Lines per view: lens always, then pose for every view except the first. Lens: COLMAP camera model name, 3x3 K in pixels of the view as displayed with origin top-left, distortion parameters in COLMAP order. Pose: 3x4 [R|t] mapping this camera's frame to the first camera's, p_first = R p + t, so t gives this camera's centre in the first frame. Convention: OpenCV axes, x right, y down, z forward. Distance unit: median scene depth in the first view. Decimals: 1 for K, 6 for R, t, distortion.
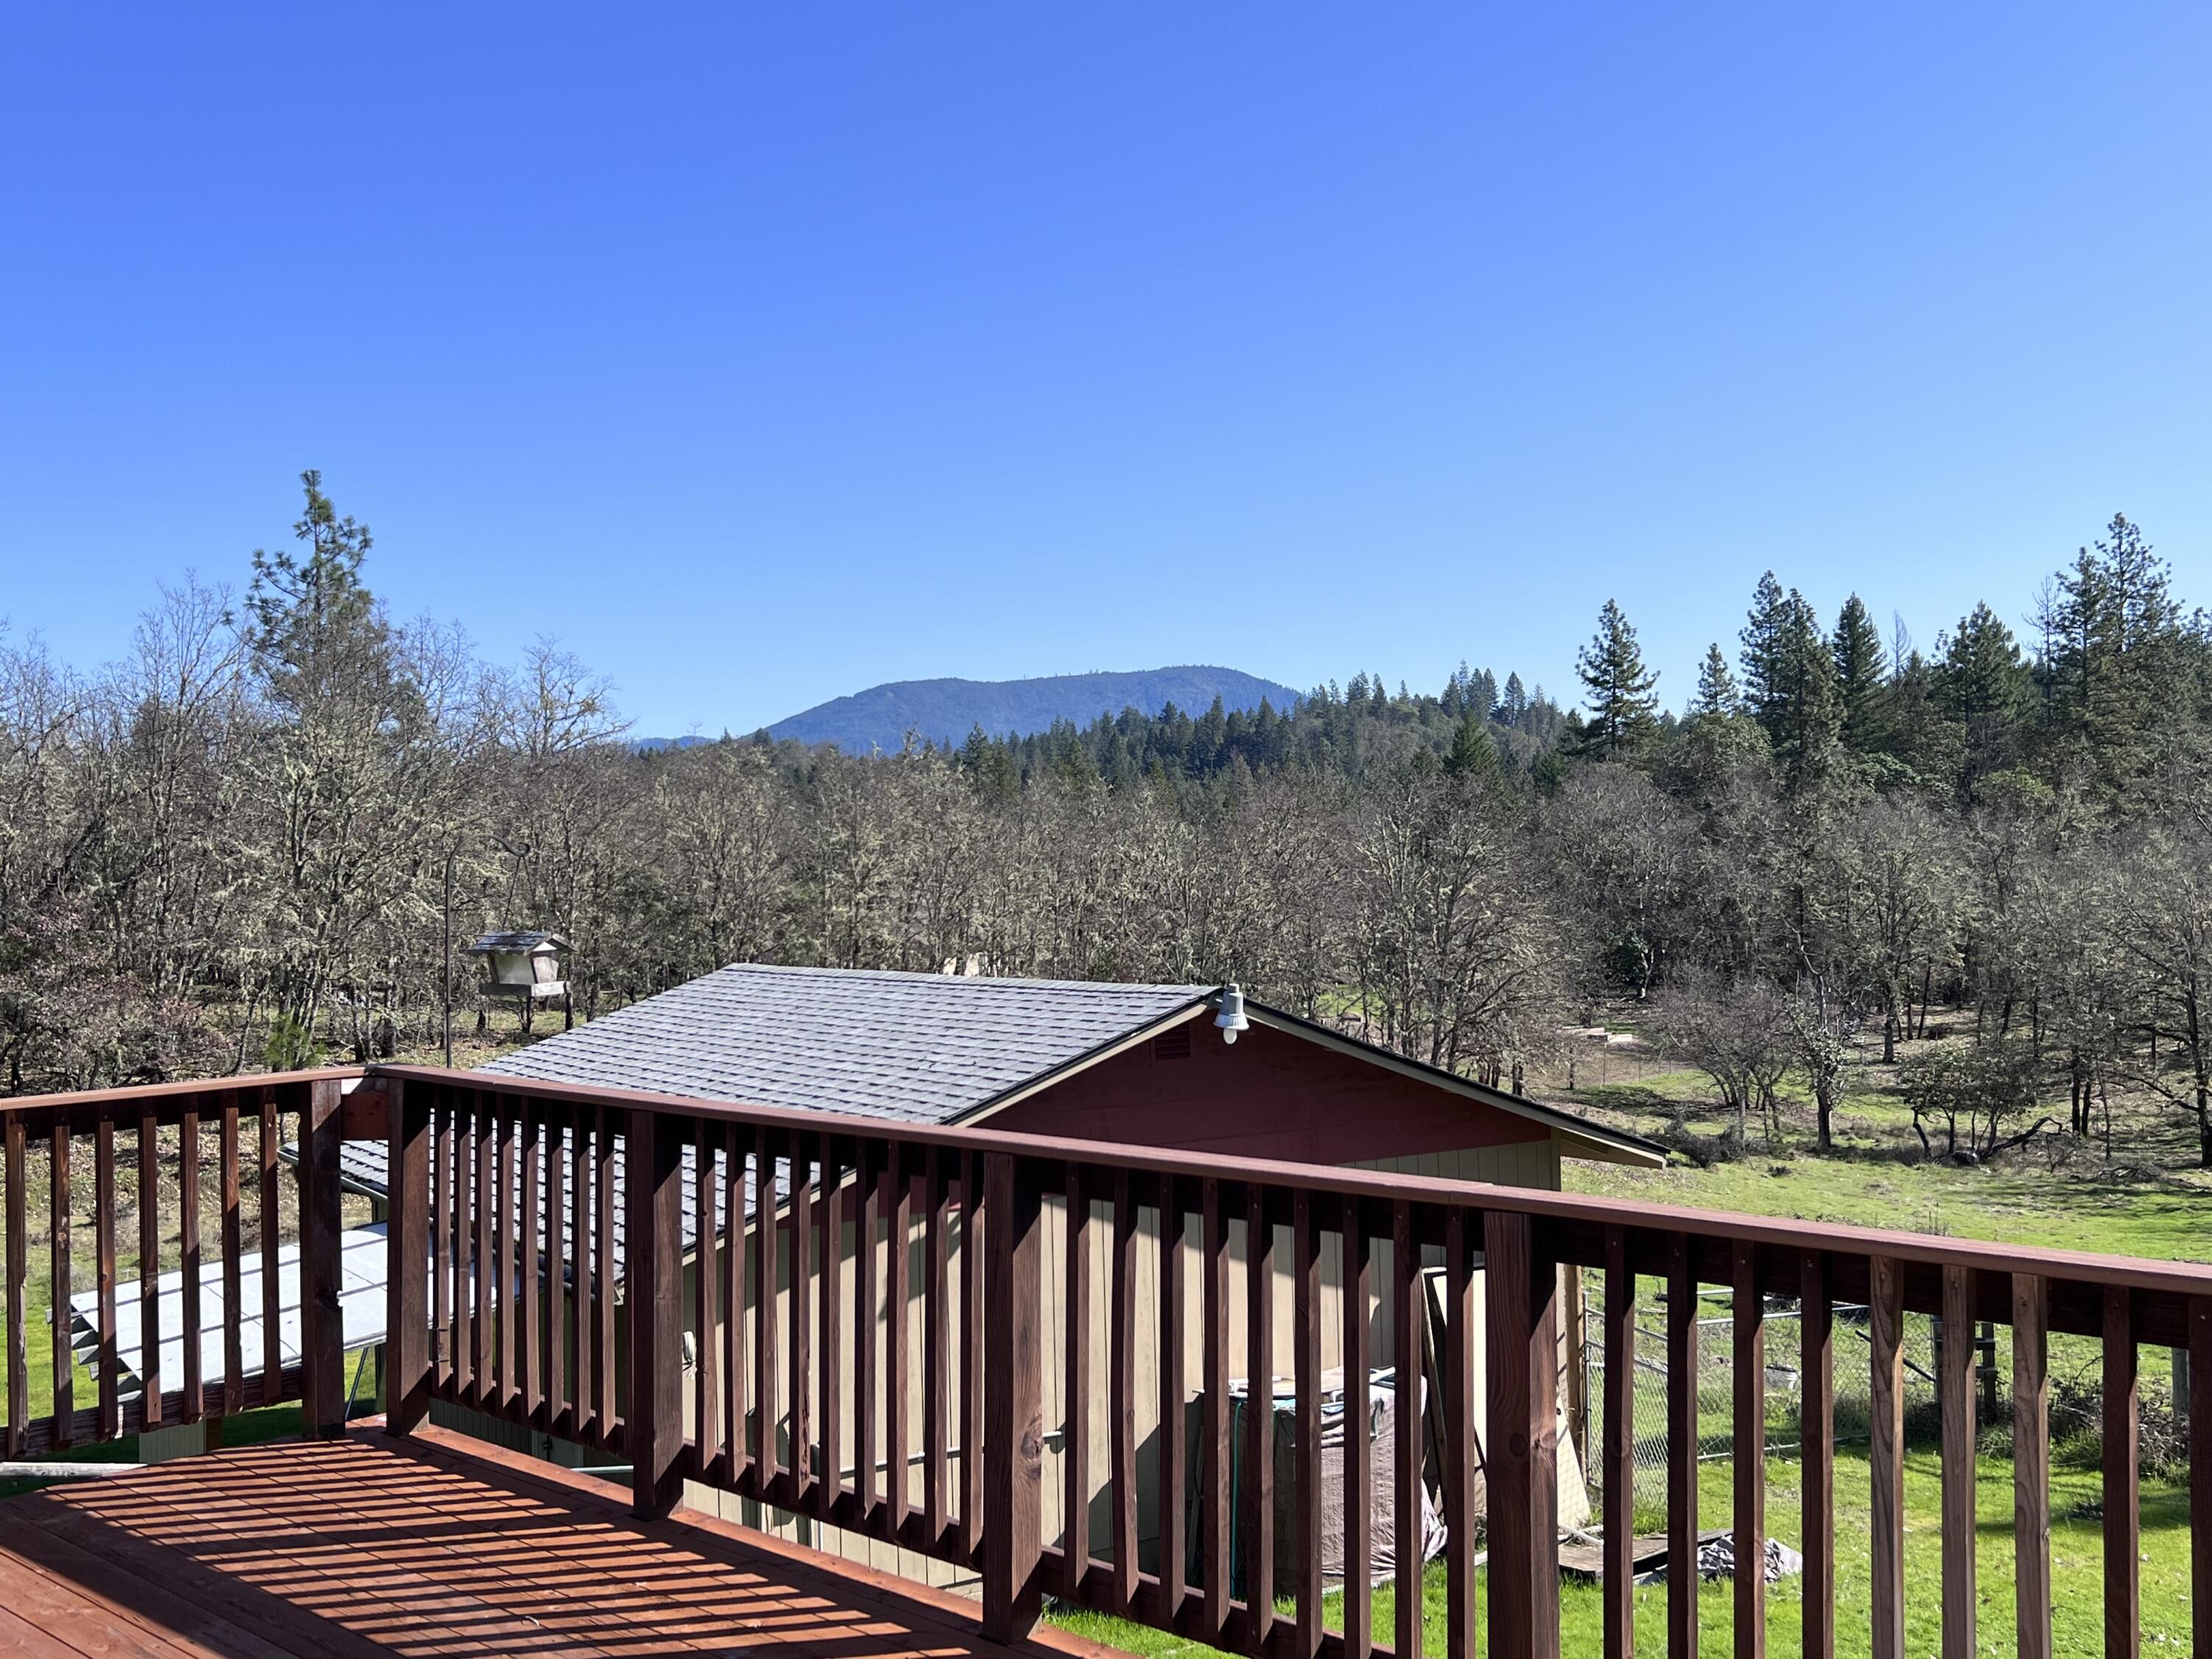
lens RADIAL K [[2162.3, 0, 1044.2], [0, 2162.3, 835.2], [0, 0, 1]] dist [-0.004201, 0.000000]
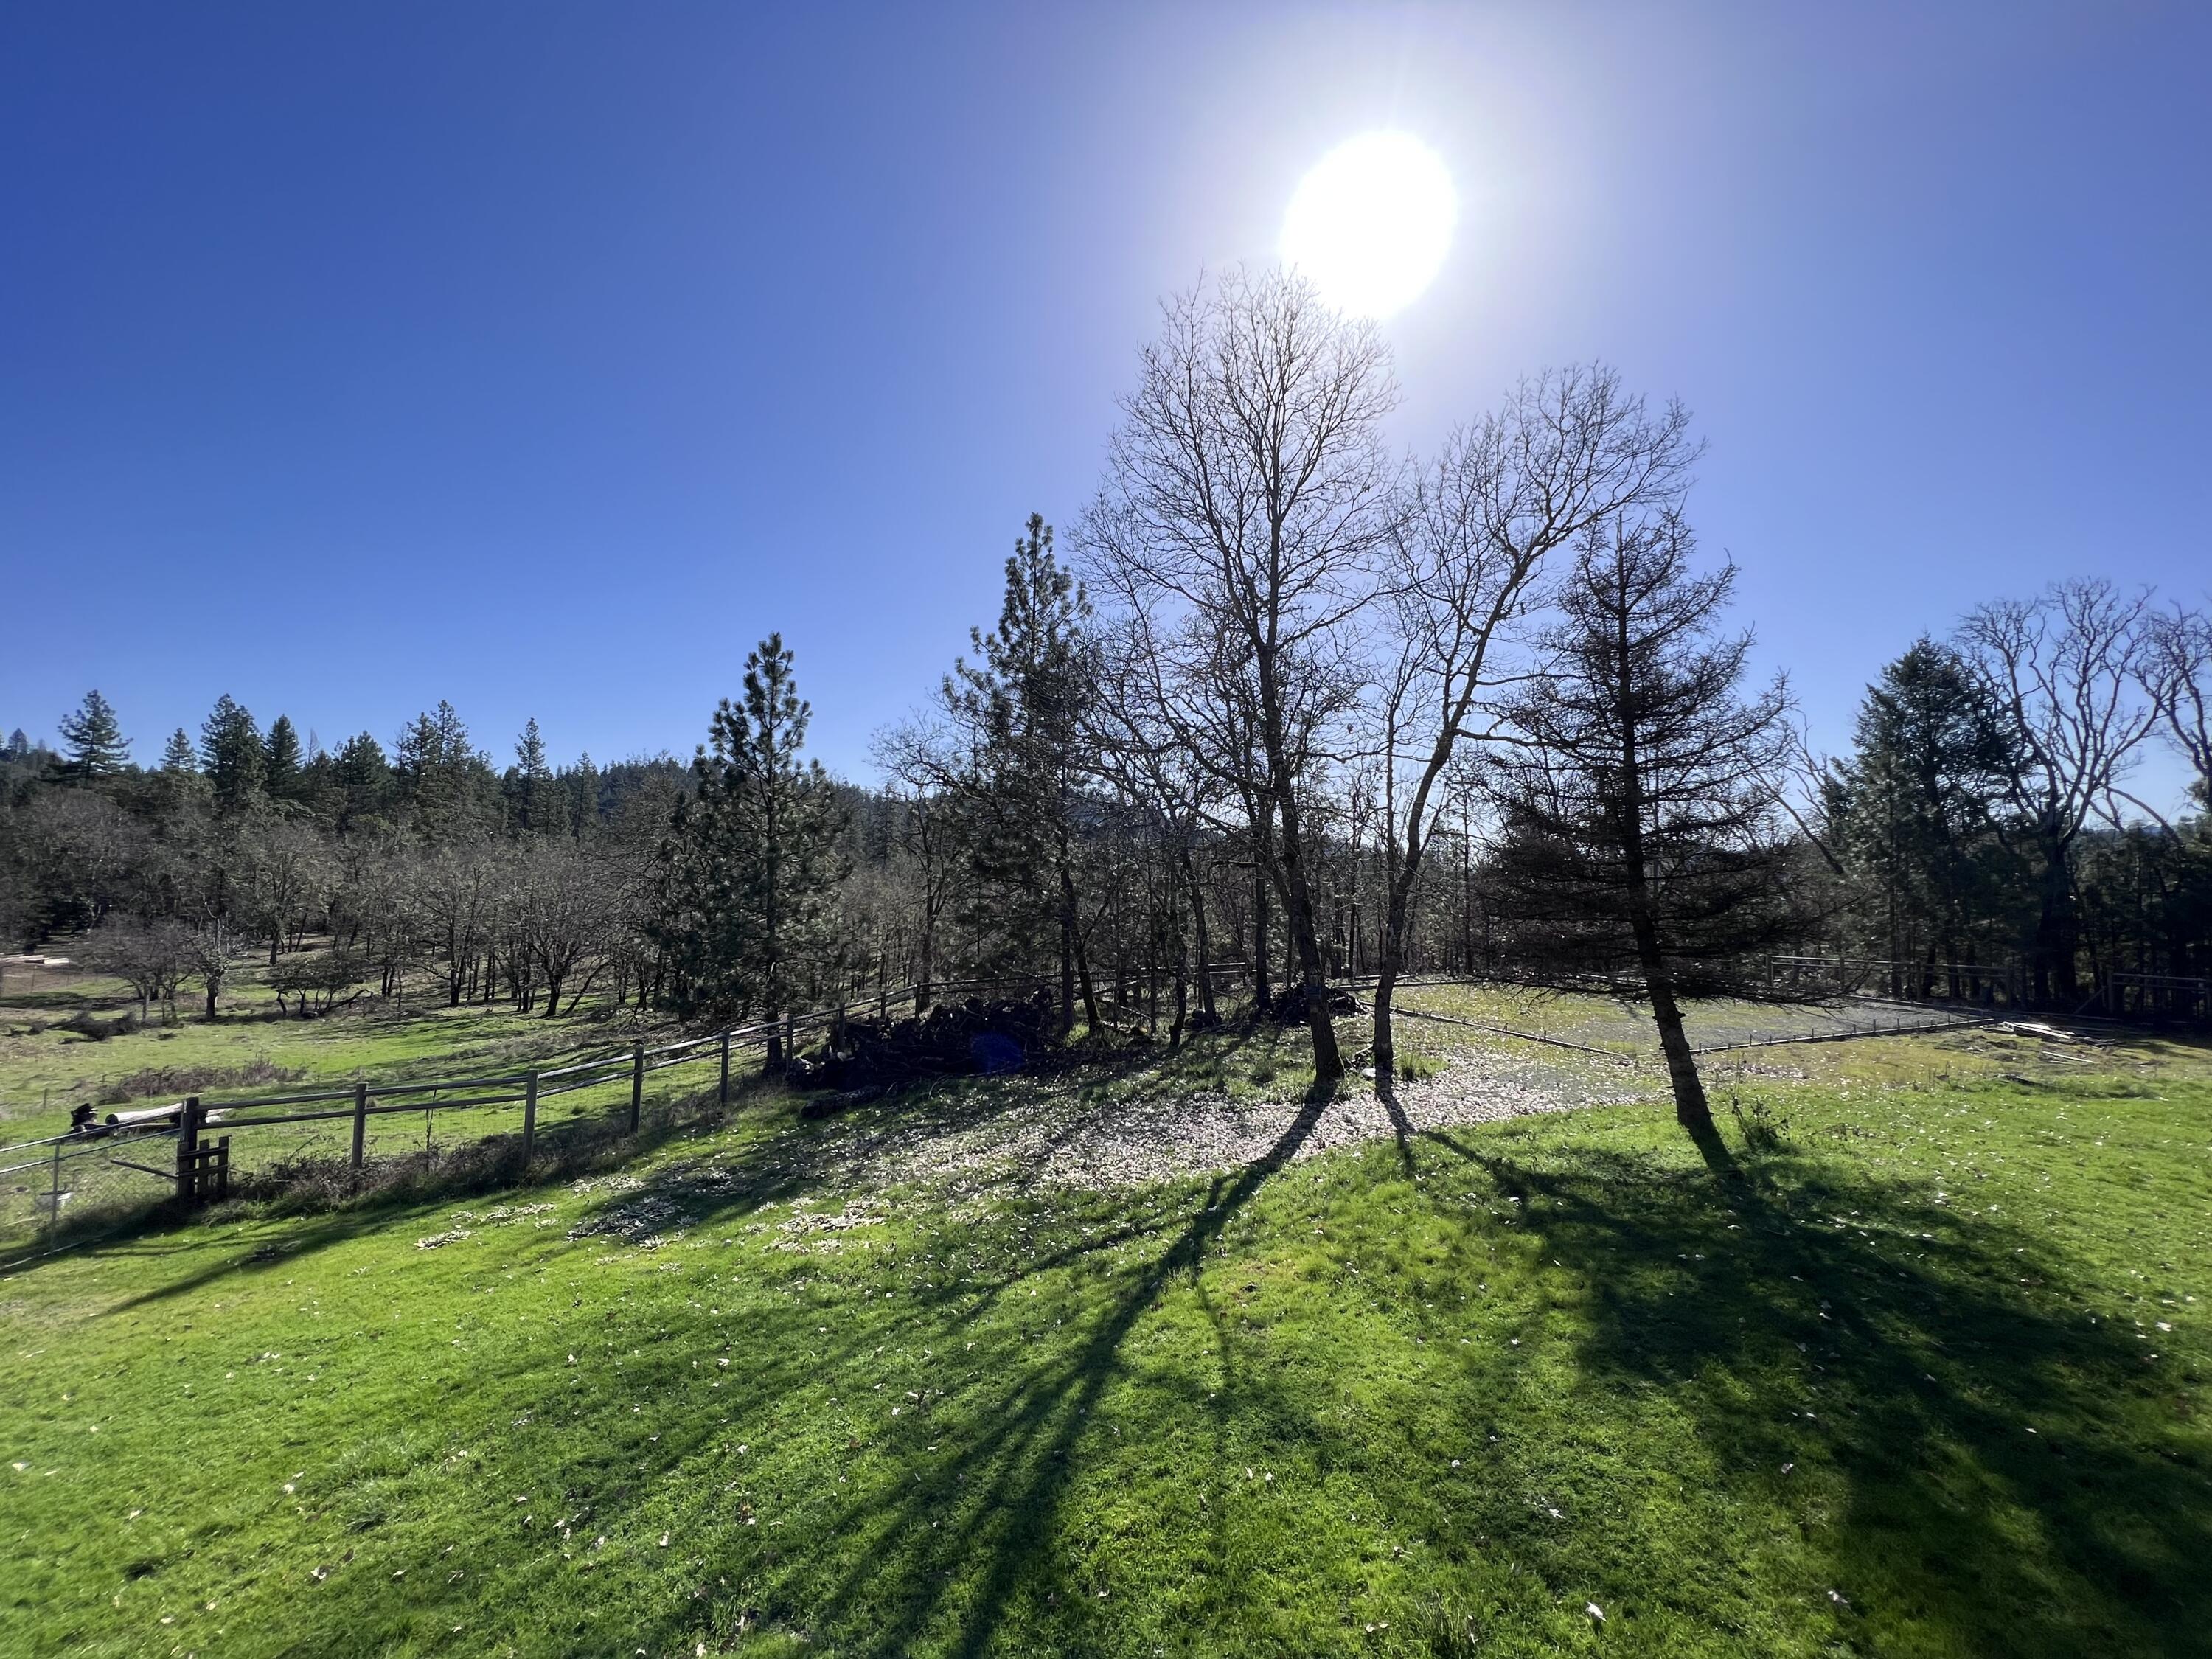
lens RADIAL K [[890.1, 0, 1104.8], [0, 890.1, 820.3], [0, 0, 1]] dist [0.001119, -0.001433]
pose [[0.448630, 0.080993, 0.890040, 0.033425], [-0.044494, 0.996674, -0.068269, 0.002416], [-0.892609, -0.008974, 0.450742, 0.033326]]
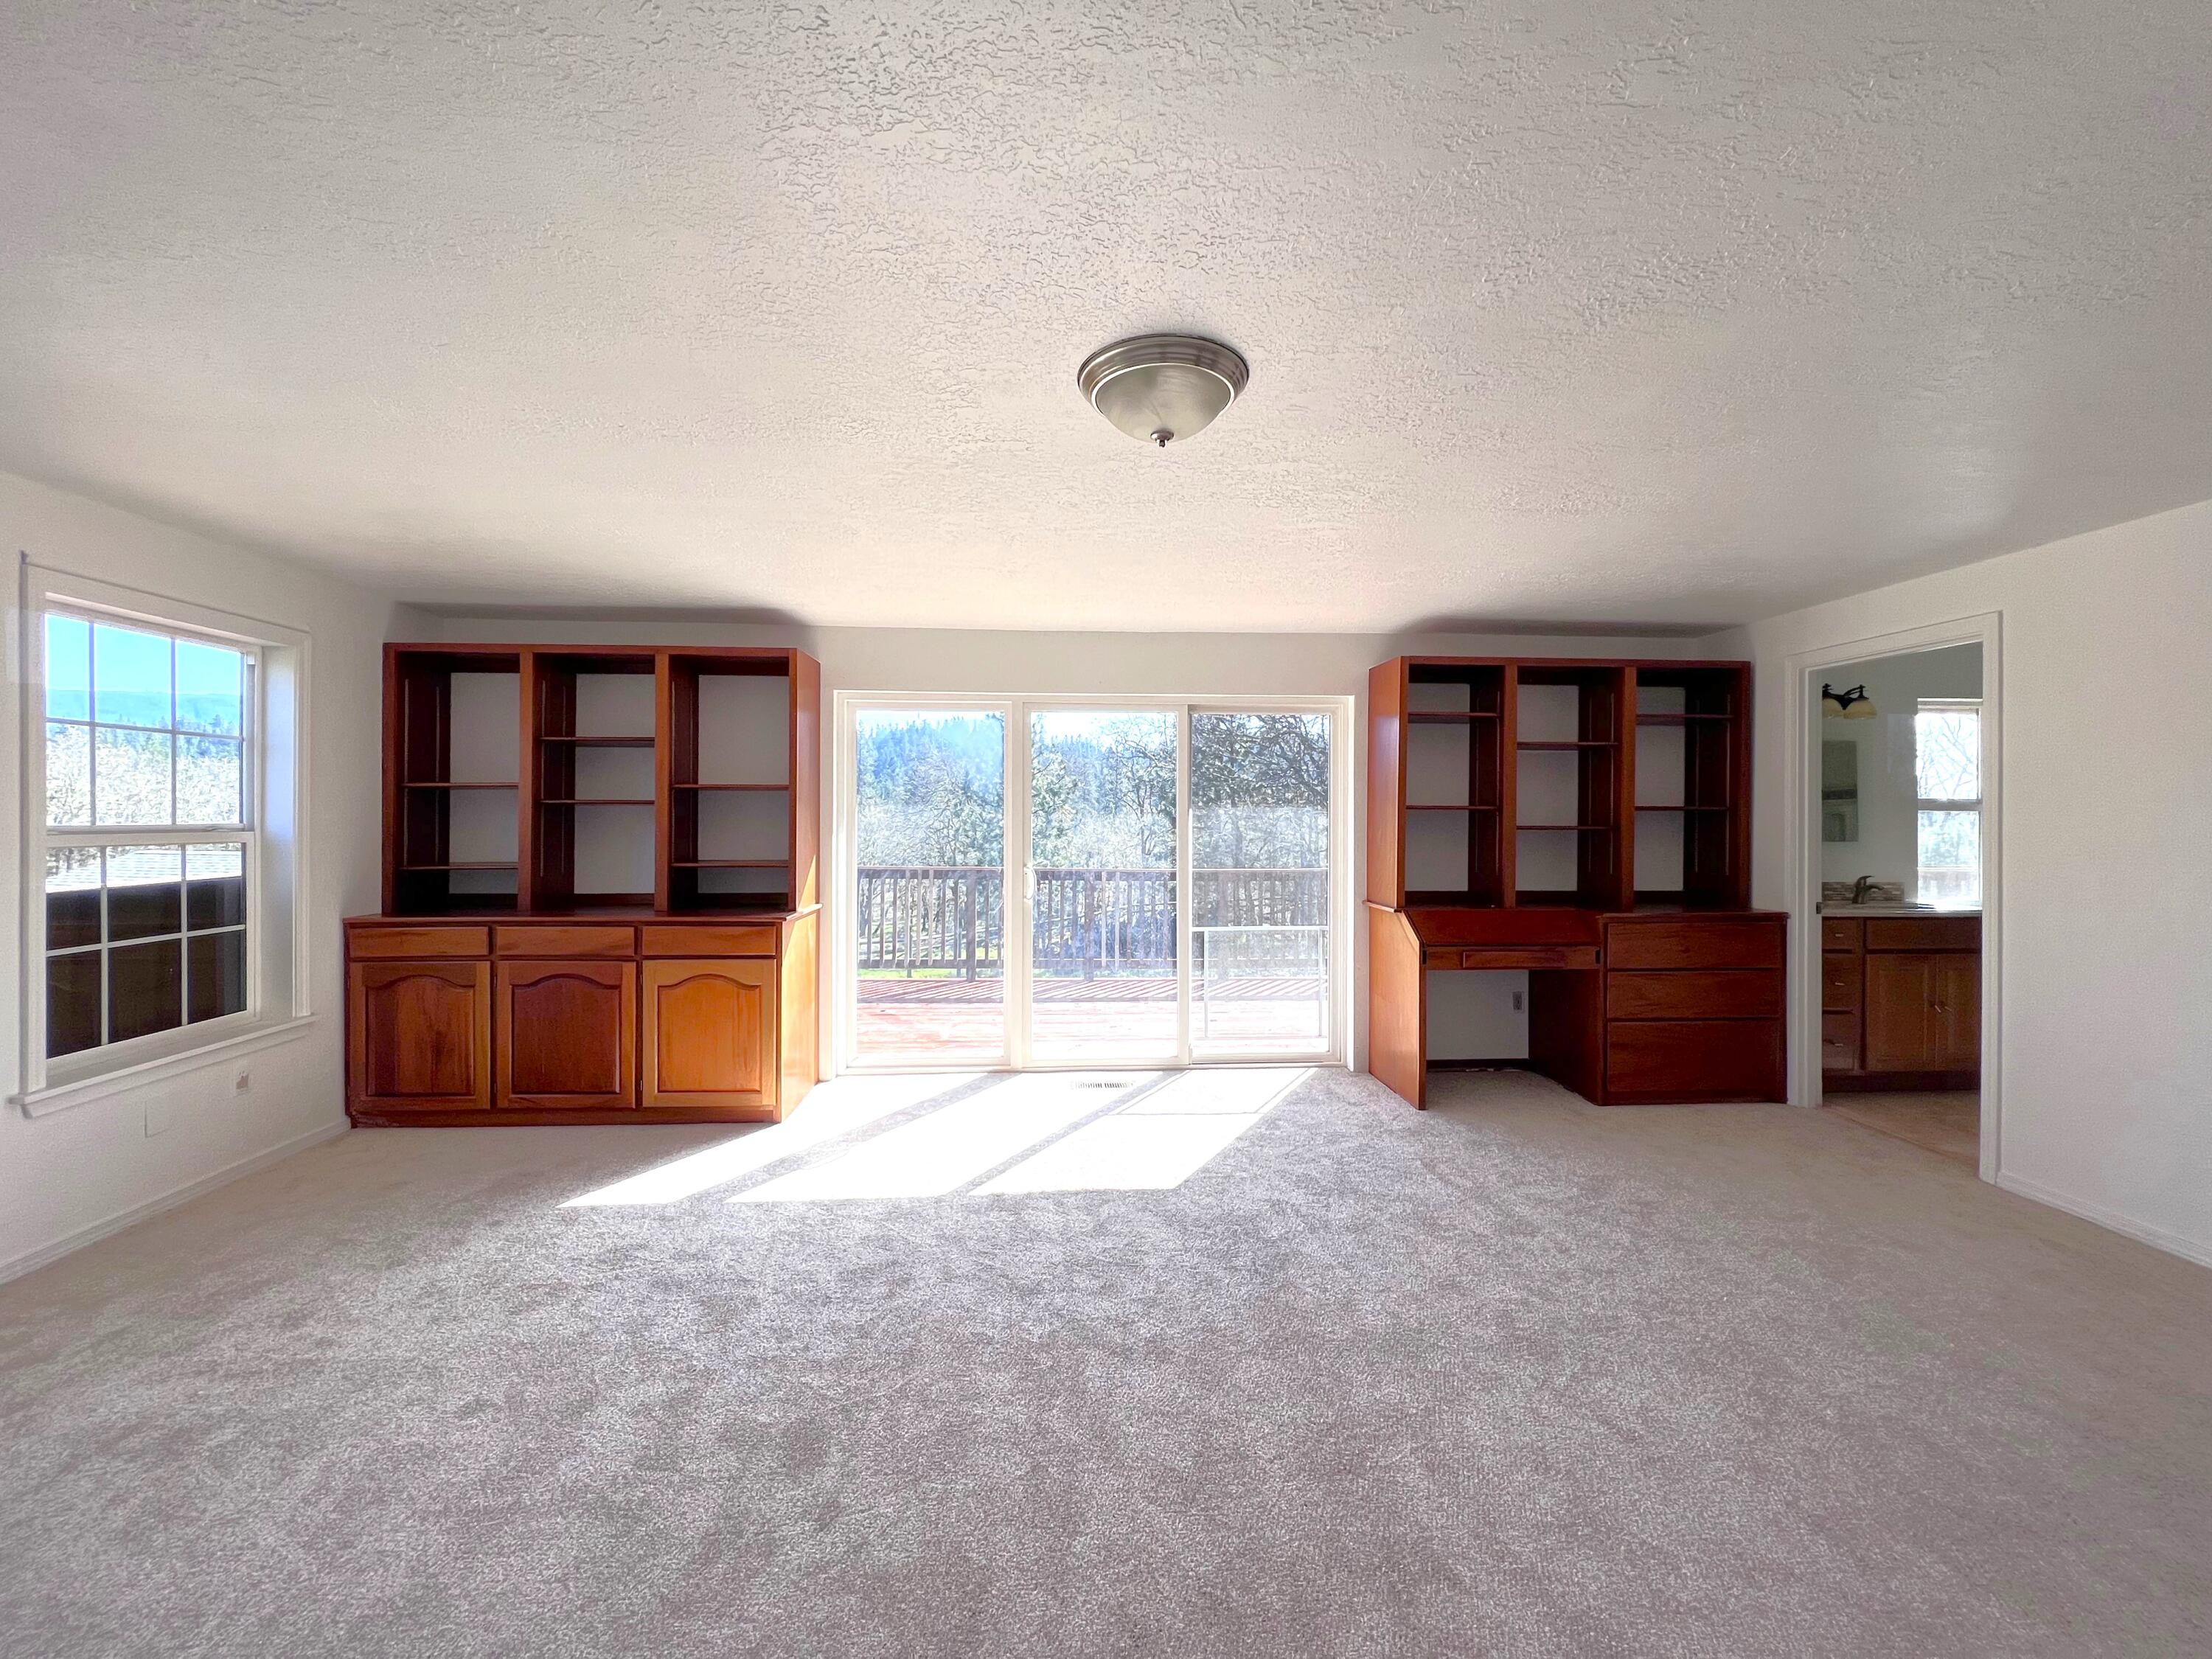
lens RADIAL K [[890.1, 0, 1109.4], [0, 890.1, 831.8], [0, 0, 1]] dist [0.001119, -0.001433]
pose [[0.657718, 0.011472, 0.753177, -0.050734], [-0.032058, 0.999404, 0.012773, 0.001453], [-0.752582, -0.032546, 0.657694, -0.048886]]
